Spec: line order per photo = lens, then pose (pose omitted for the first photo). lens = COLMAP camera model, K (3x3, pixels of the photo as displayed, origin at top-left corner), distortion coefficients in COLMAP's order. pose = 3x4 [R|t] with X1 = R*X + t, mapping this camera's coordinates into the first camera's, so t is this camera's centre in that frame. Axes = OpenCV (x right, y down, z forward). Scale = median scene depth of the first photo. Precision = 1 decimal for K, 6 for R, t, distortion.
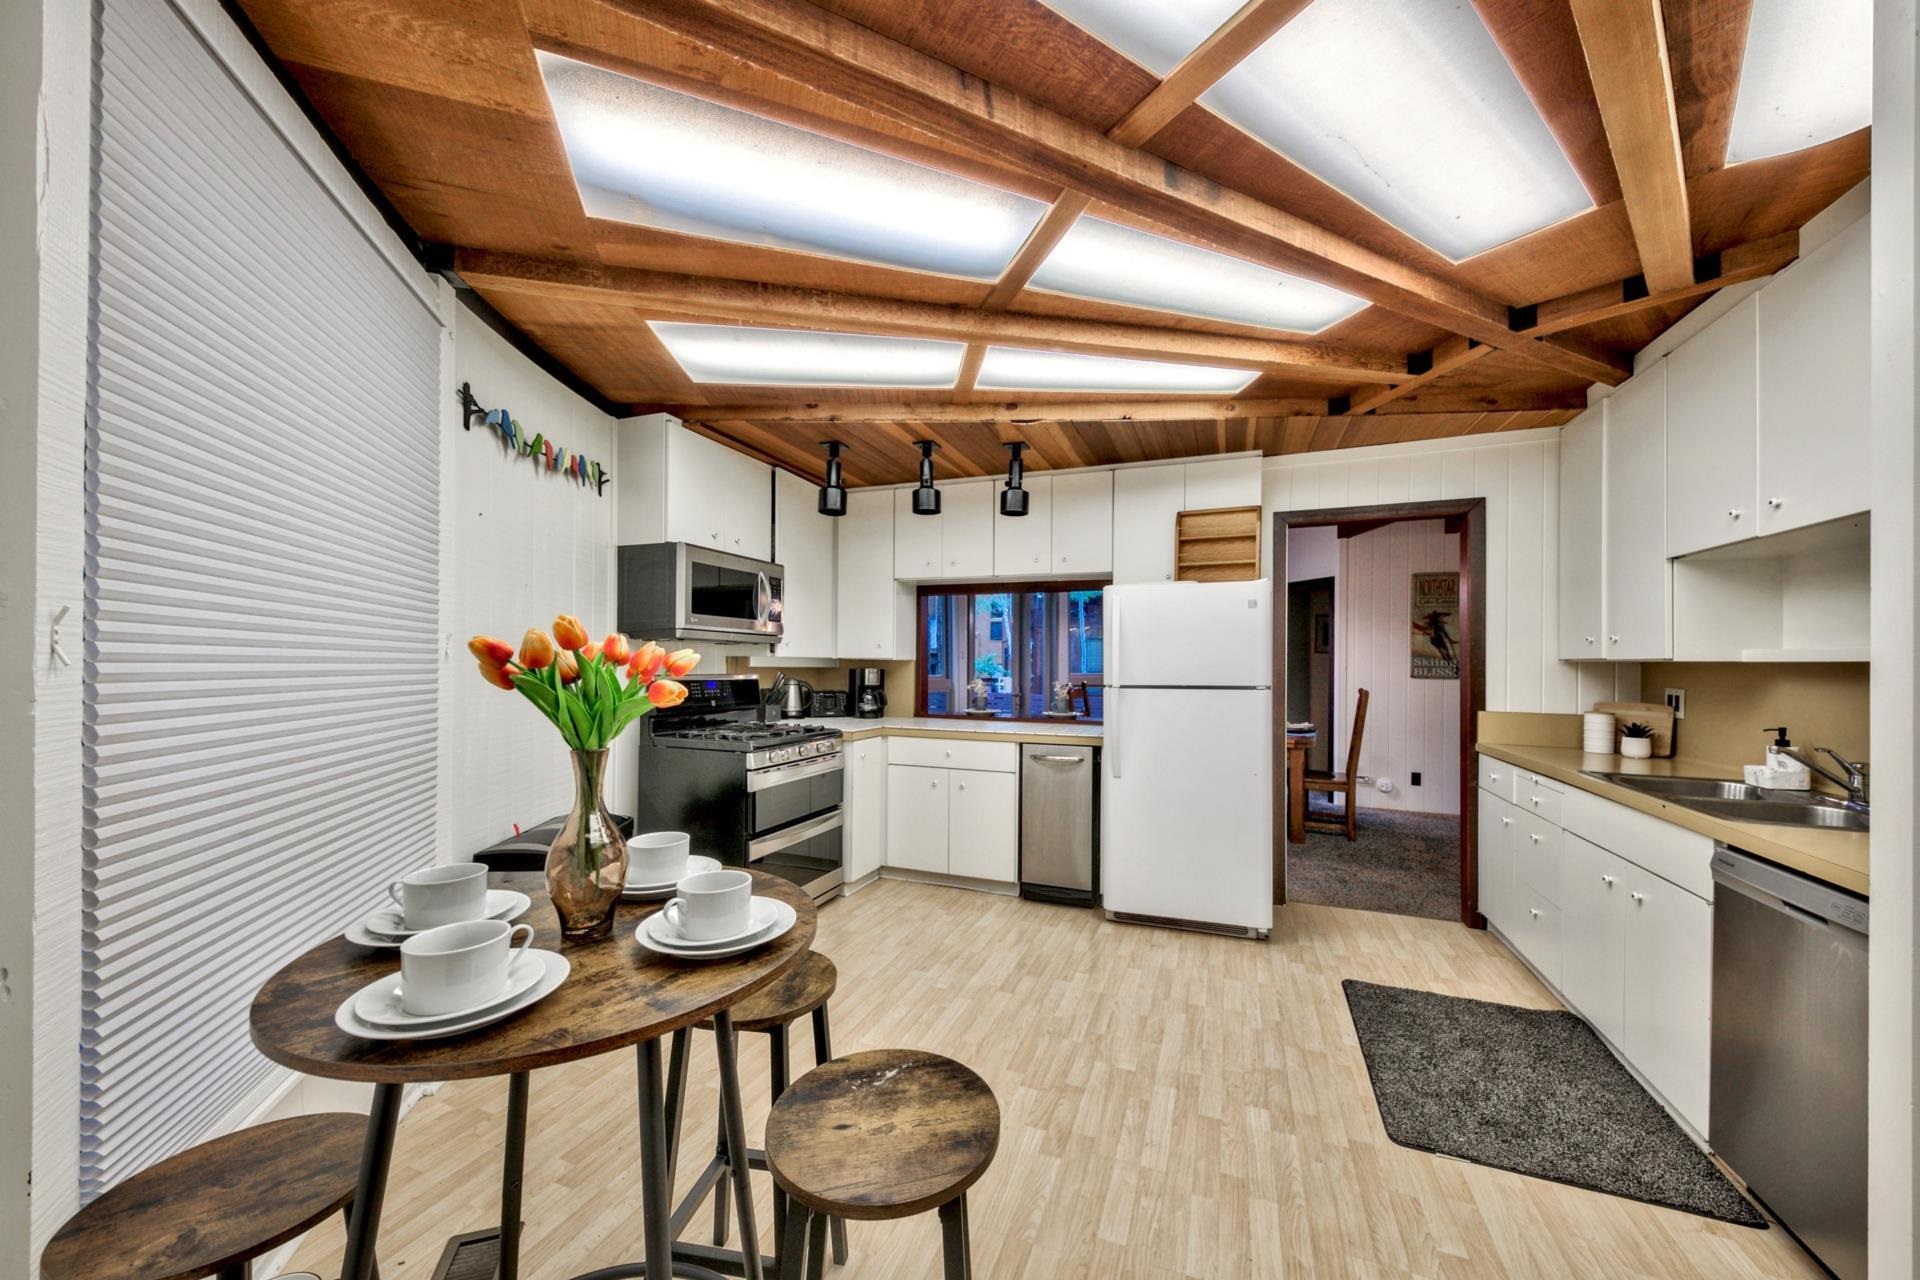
lens RADIAL K [[679.2, 0, 960.5], [0, 679.2, 648.2], [0, 0, 1]] dist [0.001038, -0.000006]
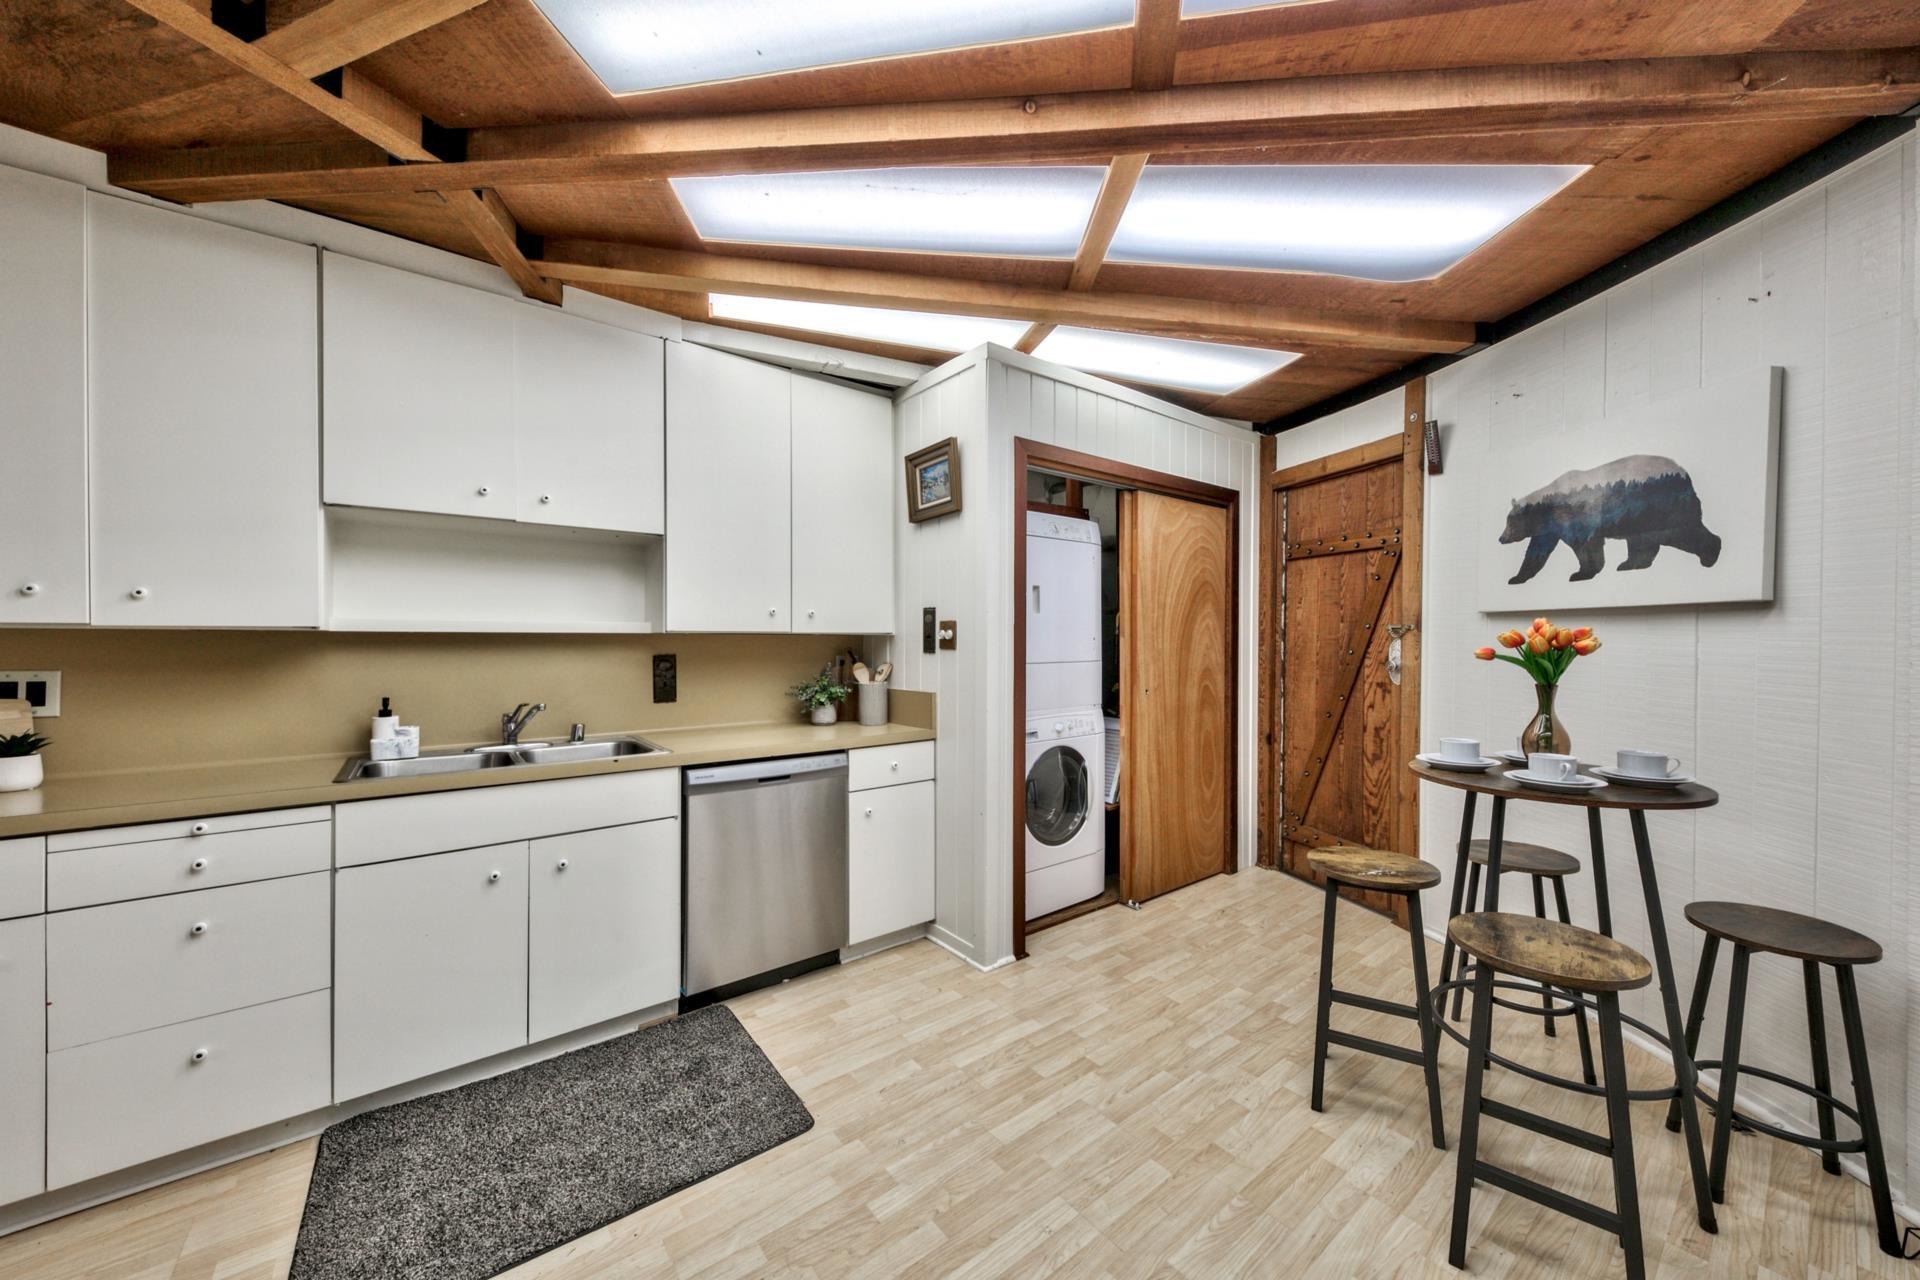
lens RADIAL K [[701.7, 0, 952.5], [0, 701.7, 636.1], [0, 0, 1]] dist [0.001822, 0.000189]
pose [[-0.873459, -0.005083, 0.486872, -0.014810], [-0.016892, 0.999660, -0.019868, 0.020175], [-0.486605, -0.025578, -0.873247, 0.899136]]
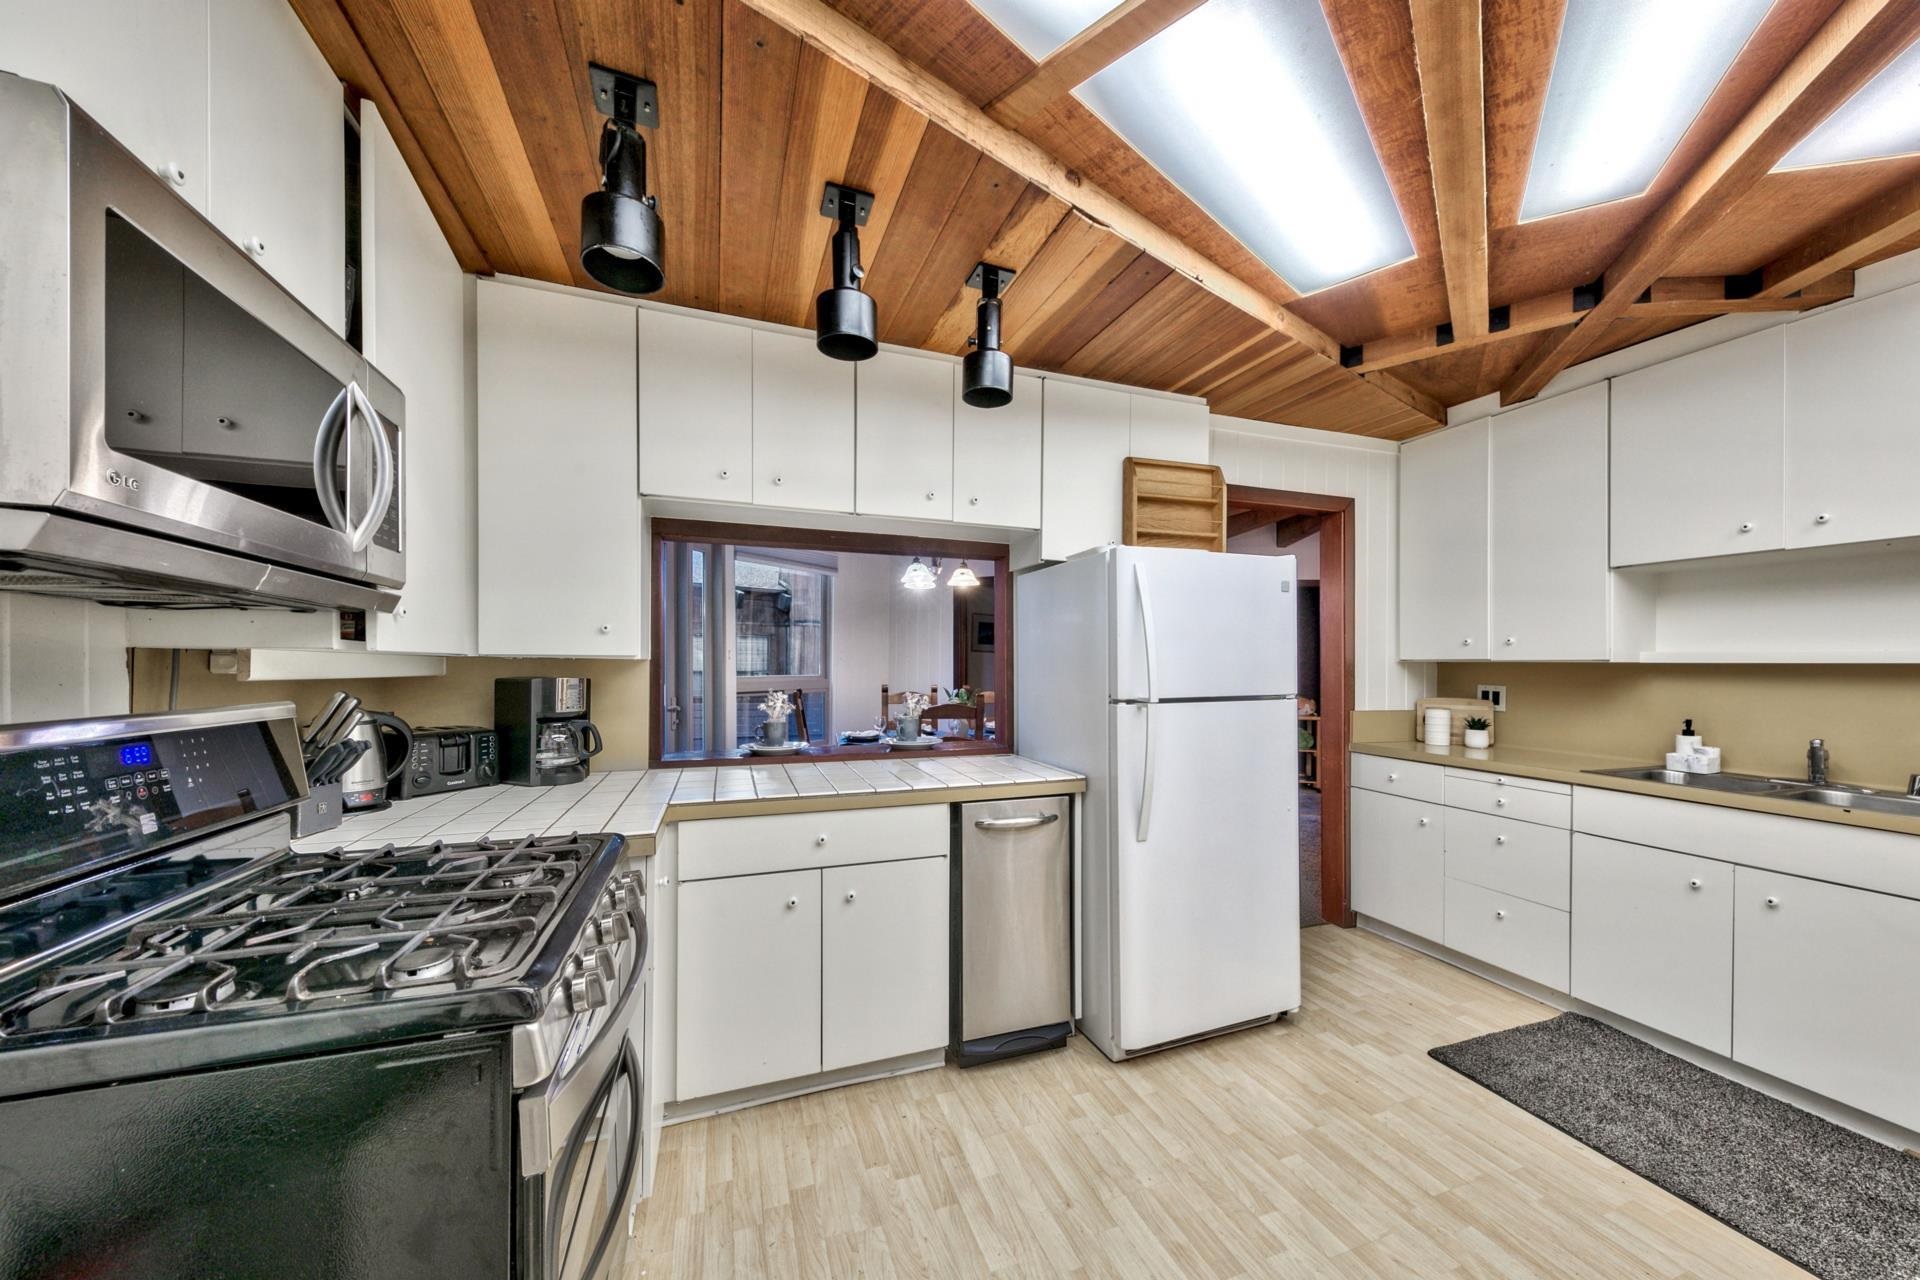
lens RADIAL K [[679.2, 0, 960.5], [0, 679.2, 648.2], [0, 0, 1]] dist [0.001038, -0.000006]
pose [[0.743706, 0.010603, 0.668422, -0.304291], [-0.014048, 0.999901, -0.000232, 0.007696], [-0.668359, -0.009217, 0.743782, 0.581679]]
